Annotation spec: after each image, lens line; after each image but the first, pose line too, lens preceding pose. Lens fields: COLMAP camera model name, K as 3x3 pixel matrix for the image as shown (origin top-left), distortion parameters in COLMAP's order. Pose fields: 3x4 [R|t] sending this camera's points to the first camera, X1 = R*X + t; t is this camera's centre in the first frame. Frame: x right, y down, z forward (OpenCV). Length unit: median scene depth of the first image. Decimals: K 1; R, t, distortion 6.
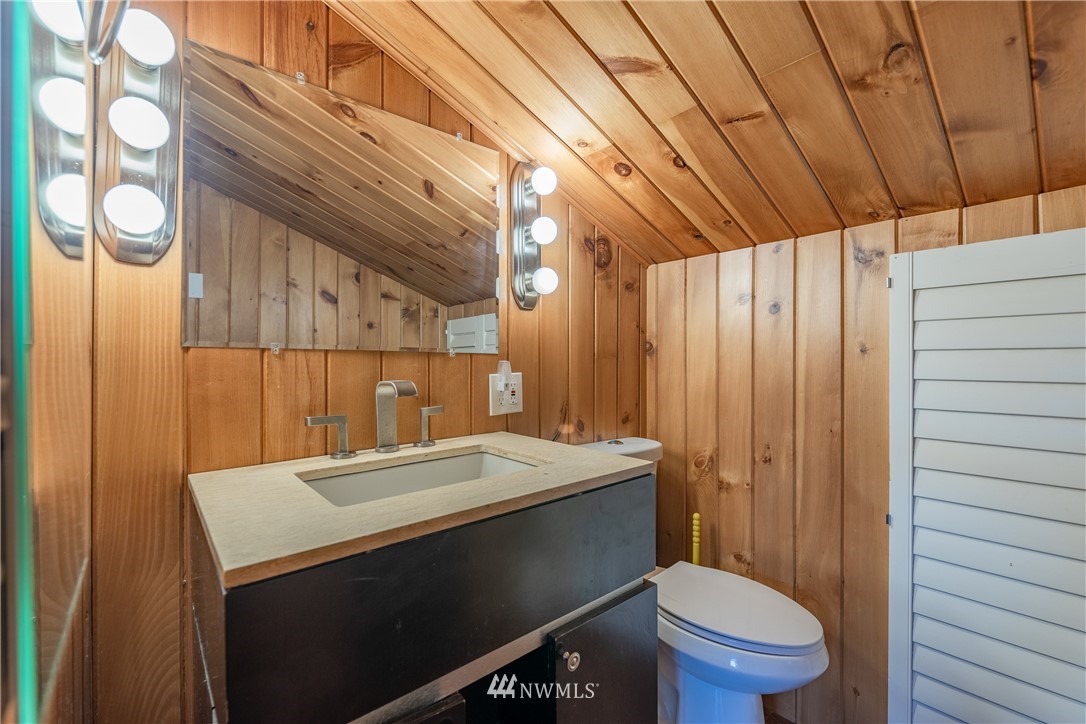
lens RADIAL K [[433.9, 0, 543.7], [0, 433.9, 365.3], [0, 0, 1]] dist [0.001673, -0.000175]
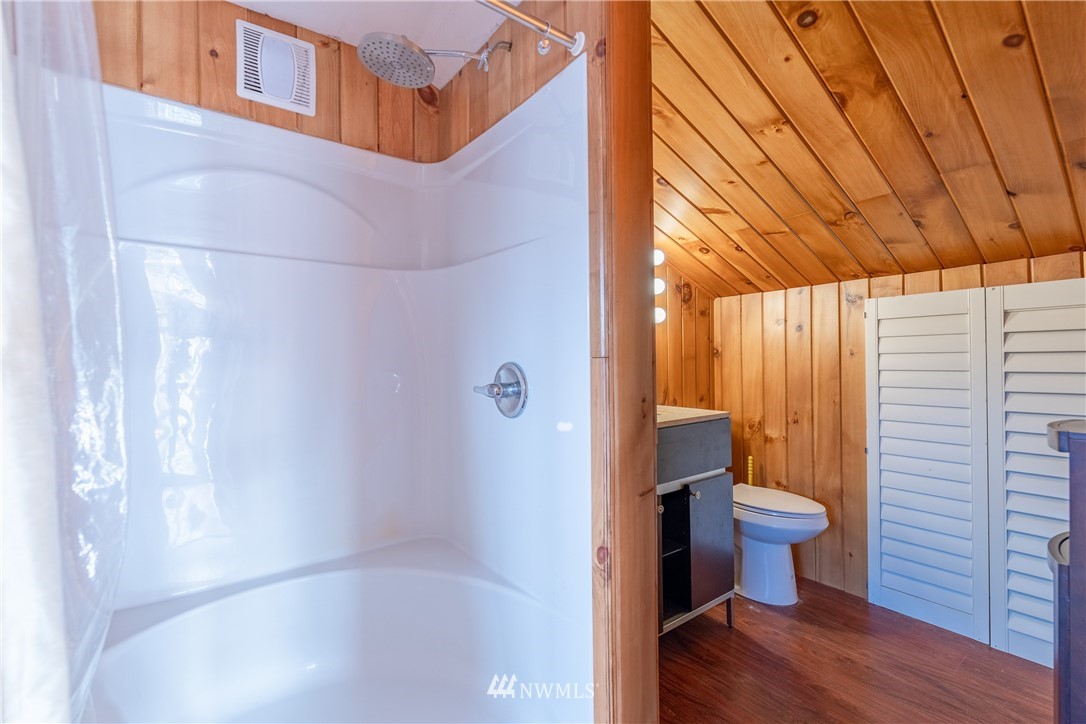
lens RADIAL K [[433.9, 0, 540.9], [0, 433.9, 362.3], [0, 0, 1]] dist [0.001673, -0.000175]
pose [[0.995719, -0.010758, -0.091800, -0.312754], [0.010216, 0.999928, -0.006363, -0.002609], [0.091861, 0.005398, 0.995757, -0.781147]]
